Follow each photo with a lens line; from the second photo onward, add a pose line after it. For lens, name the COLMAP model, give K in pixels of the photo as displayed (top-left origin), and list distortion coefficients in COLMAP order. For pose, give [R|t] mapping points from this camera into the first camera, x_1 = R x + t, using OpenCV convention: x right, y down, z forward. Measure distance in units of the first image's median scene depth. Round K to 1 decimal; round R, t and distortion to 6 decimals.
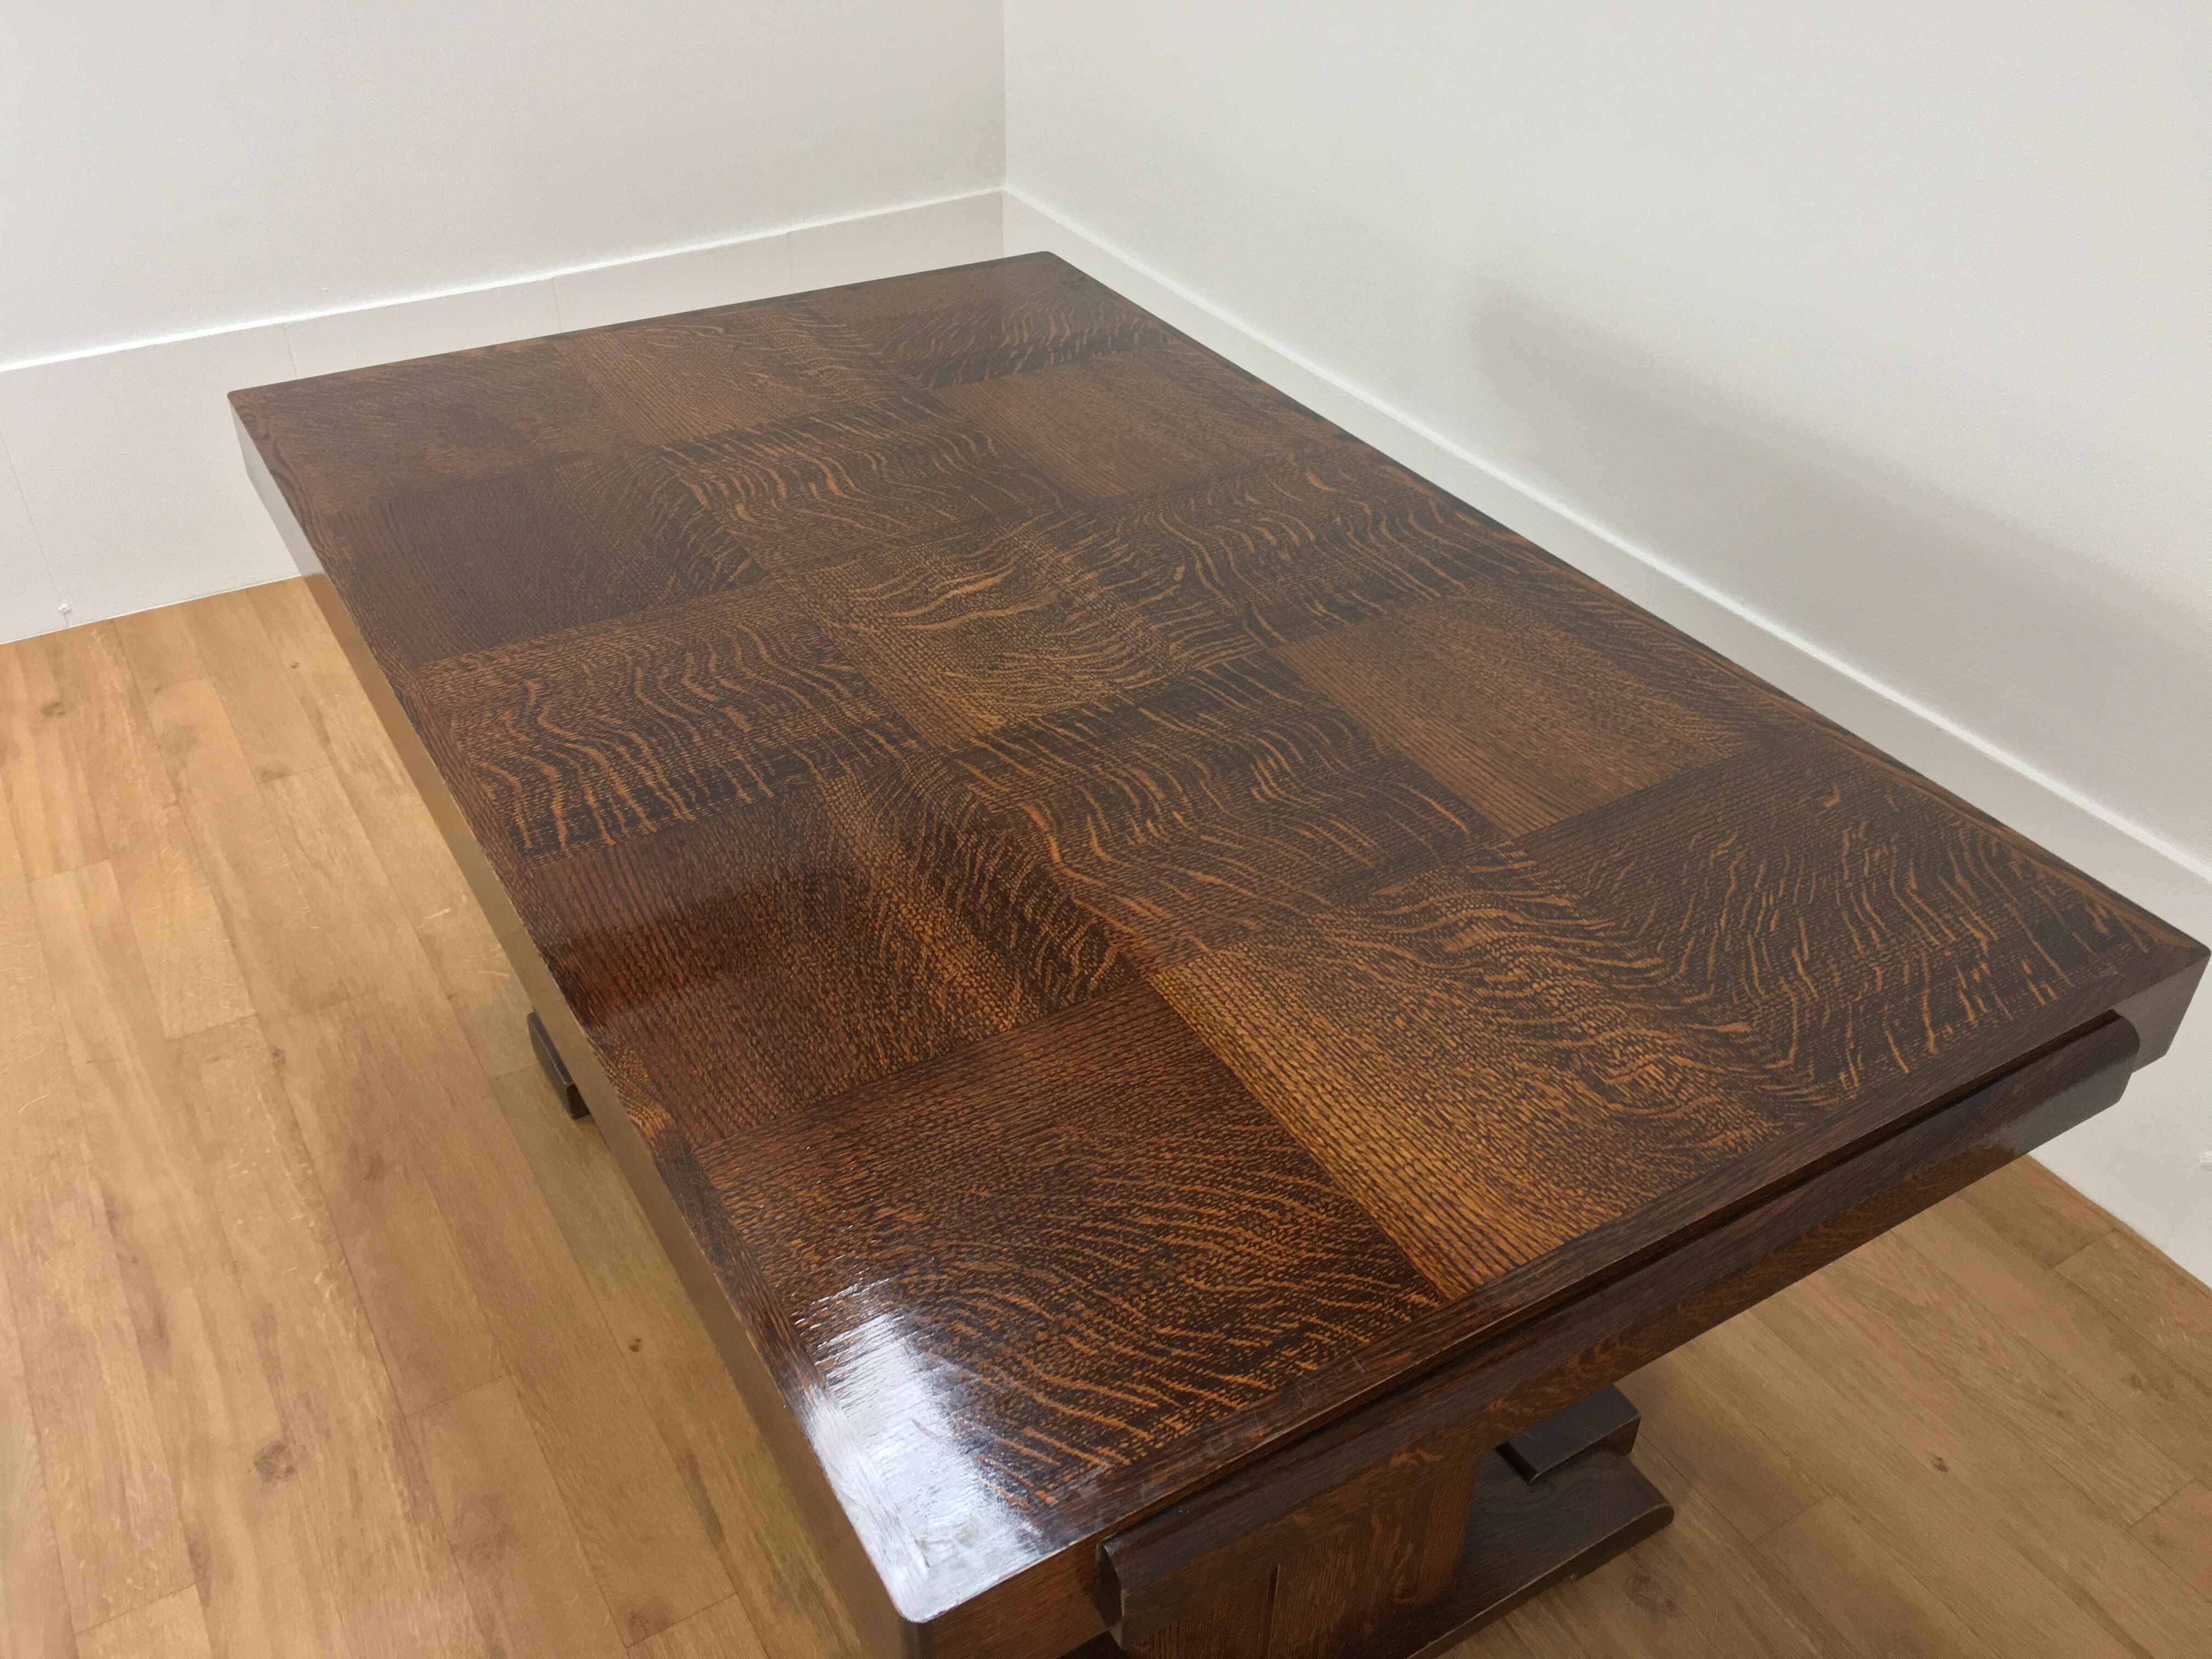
lens RADIAL K [[1891.5, 0, 1113.4], [0, 1891.5, 835.5], [0, 0, 1]] dist [0.079742, -0.128662]
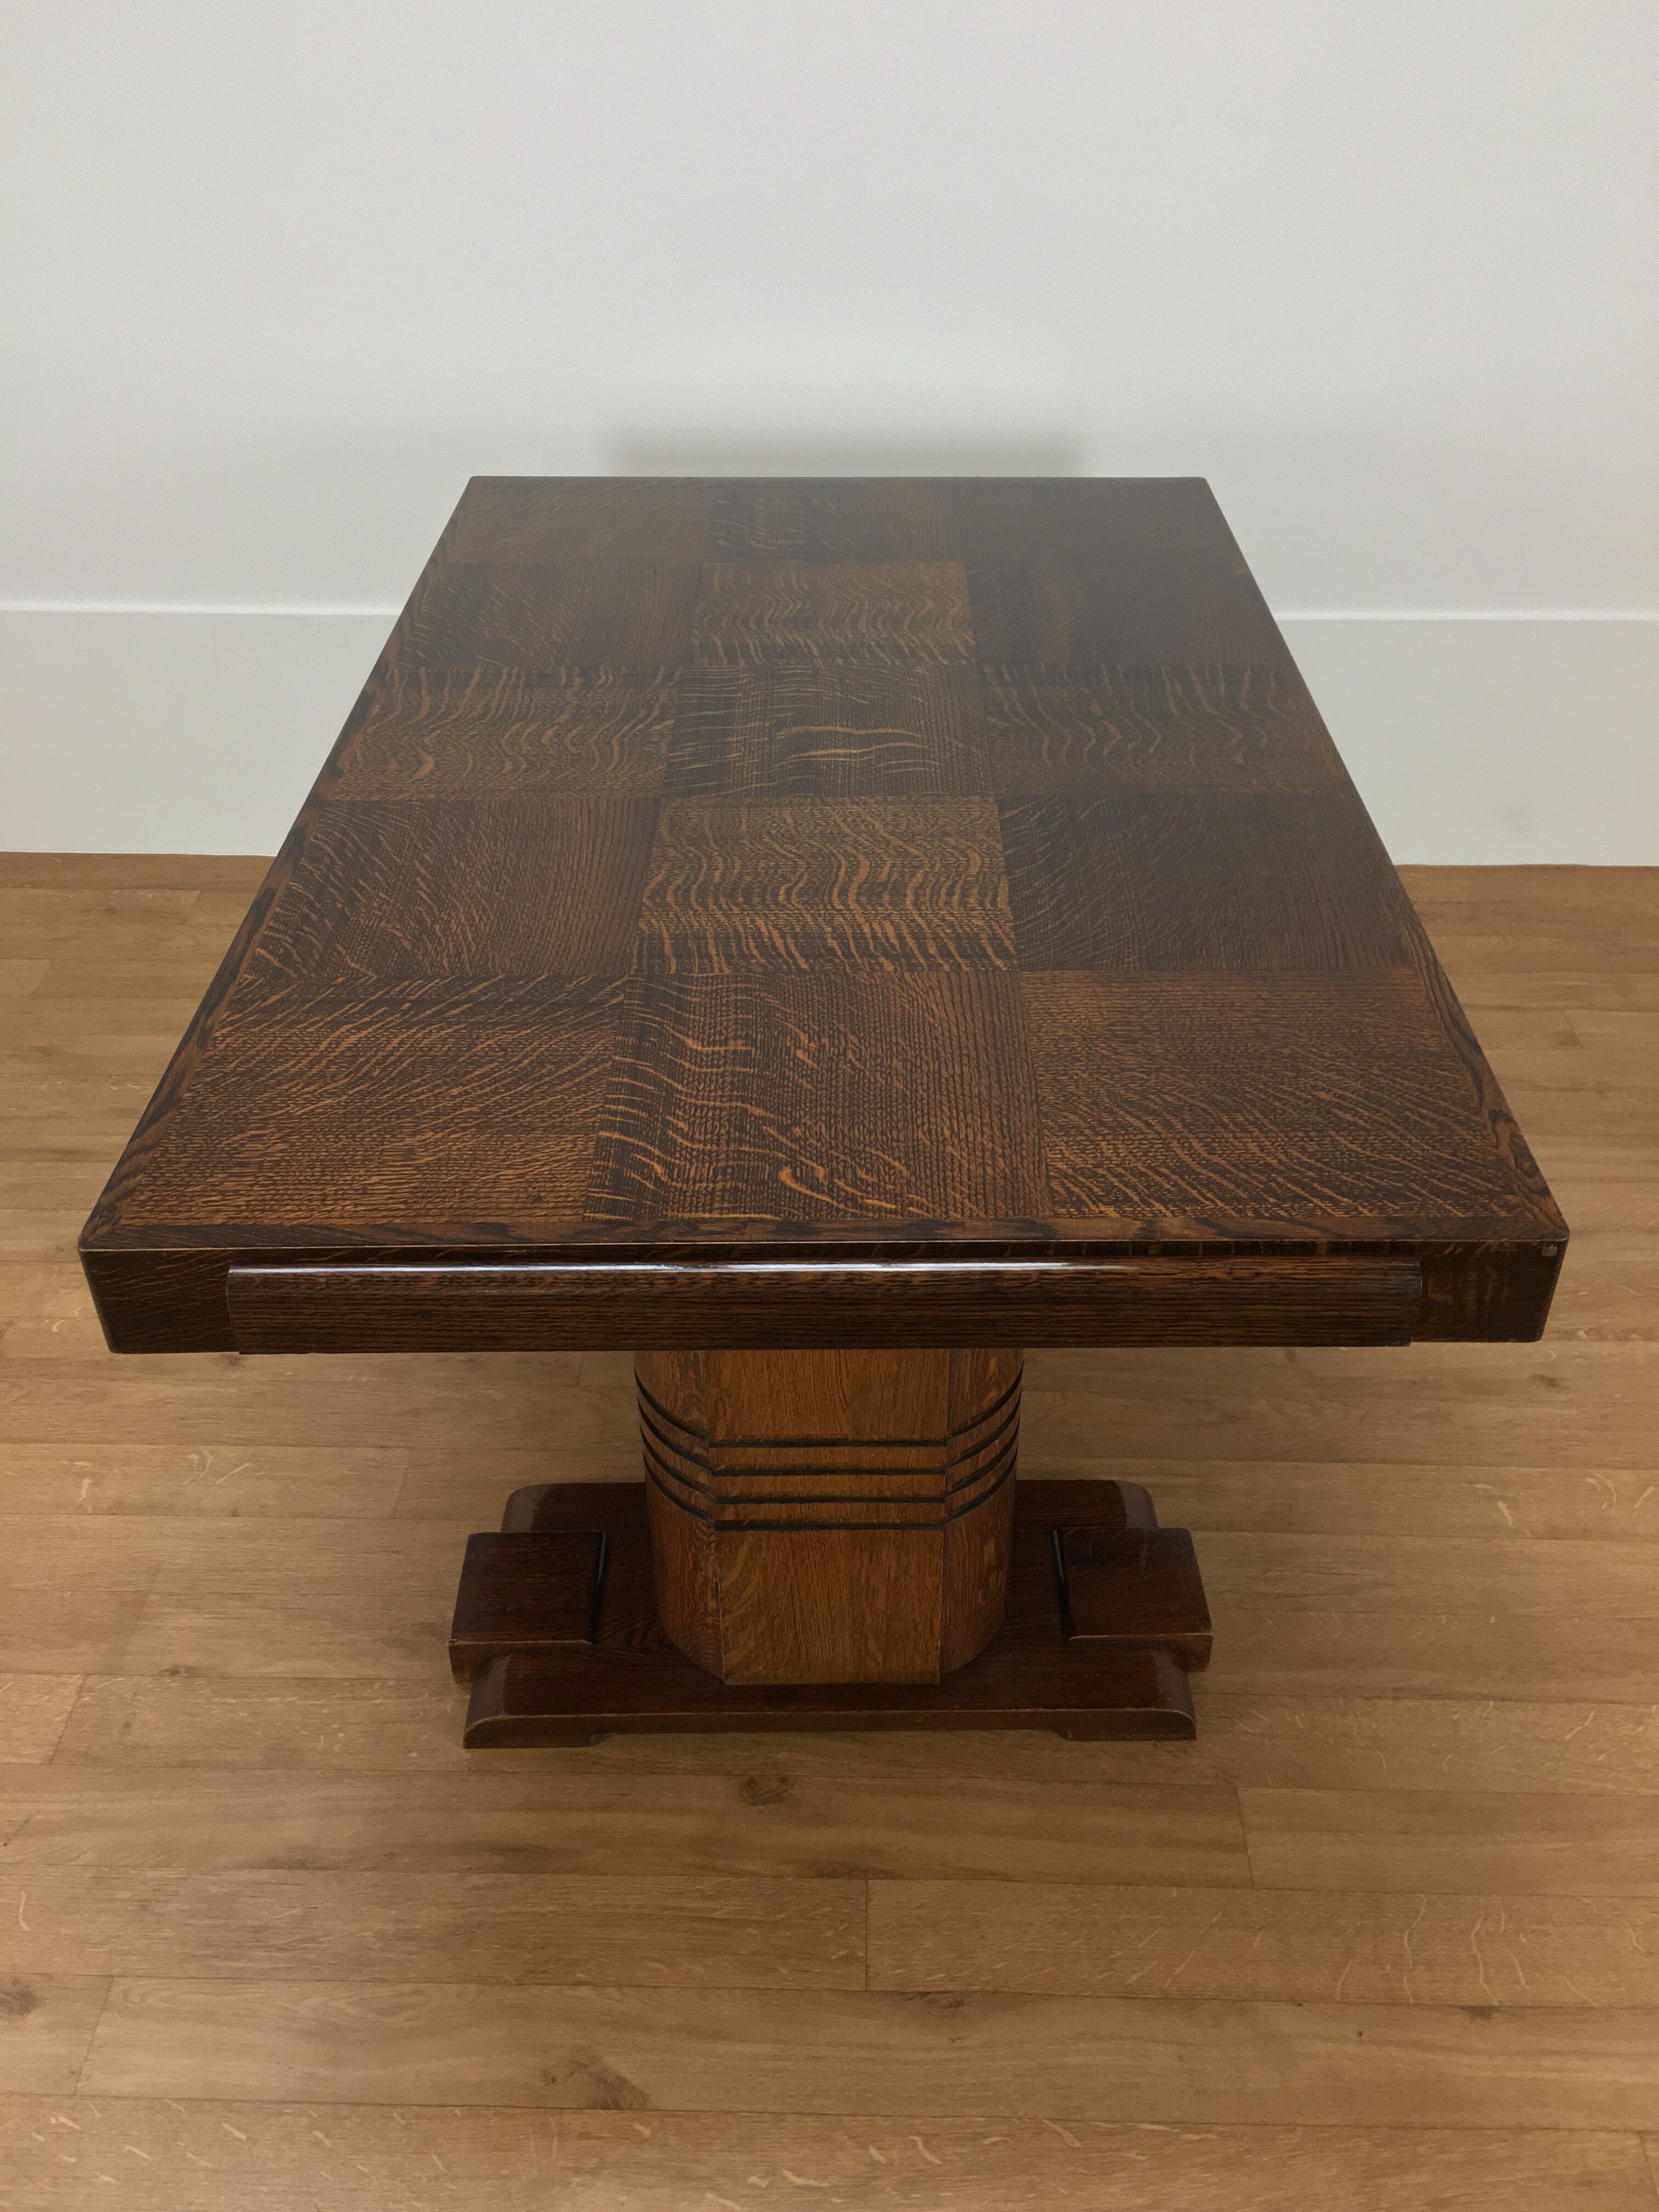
lens RADIAL K [[1891.5, 0, 828.2], [0, 1891.5, 1097.9], [0, 0, 1]] dist [0.079742, -0.128662]
pose [[0.538401, -0.502940, 0.676148, -0.995096], [0.503522, 0.835386, 0.220444, -0.184784], [-0.675715, 0.221768, 0.703014, 0.234646]]
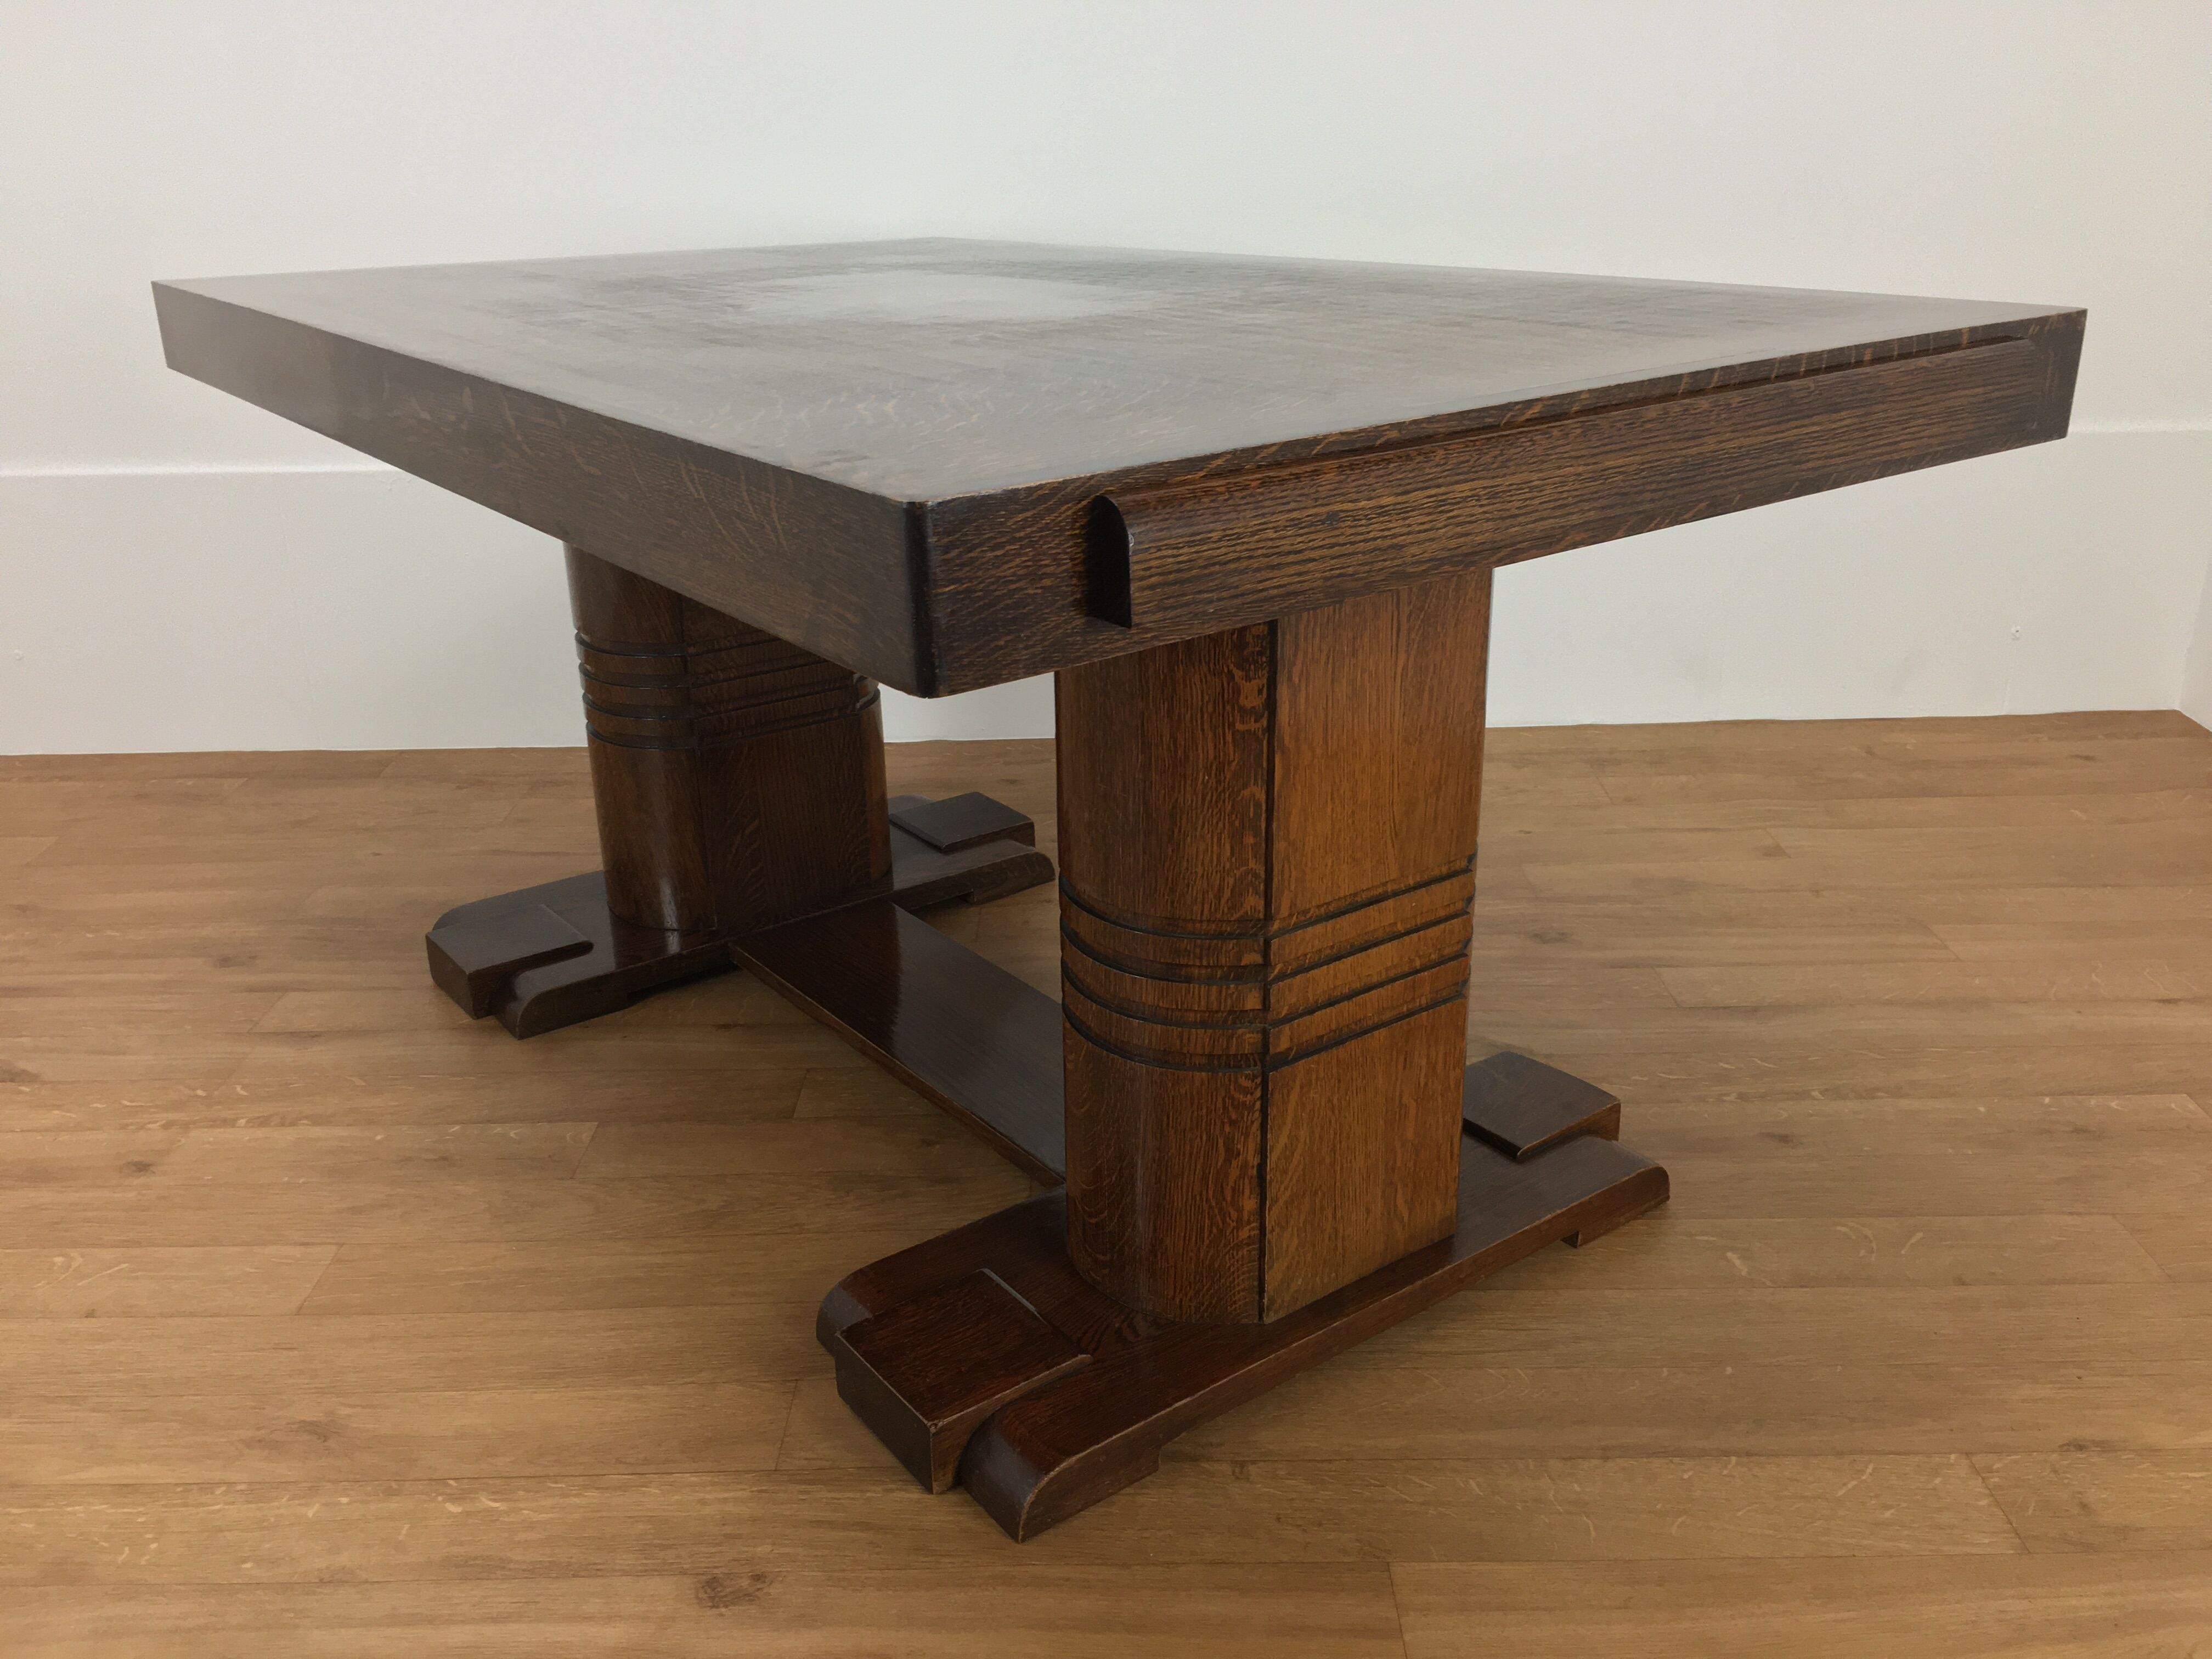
lens RADIAL K [[1891.5, 0, 1107.9], [0, 1891.5, 831.5], [0, 0, 1]] dist [0.079742, -0.128662]
pose [[0.516477, -0.327291, 0.791285, -0.913138], [0.524547, 0.851325, 0.009749, 0.173377], [-0.676832, 0.410031, 0.611369, 0.404494]]
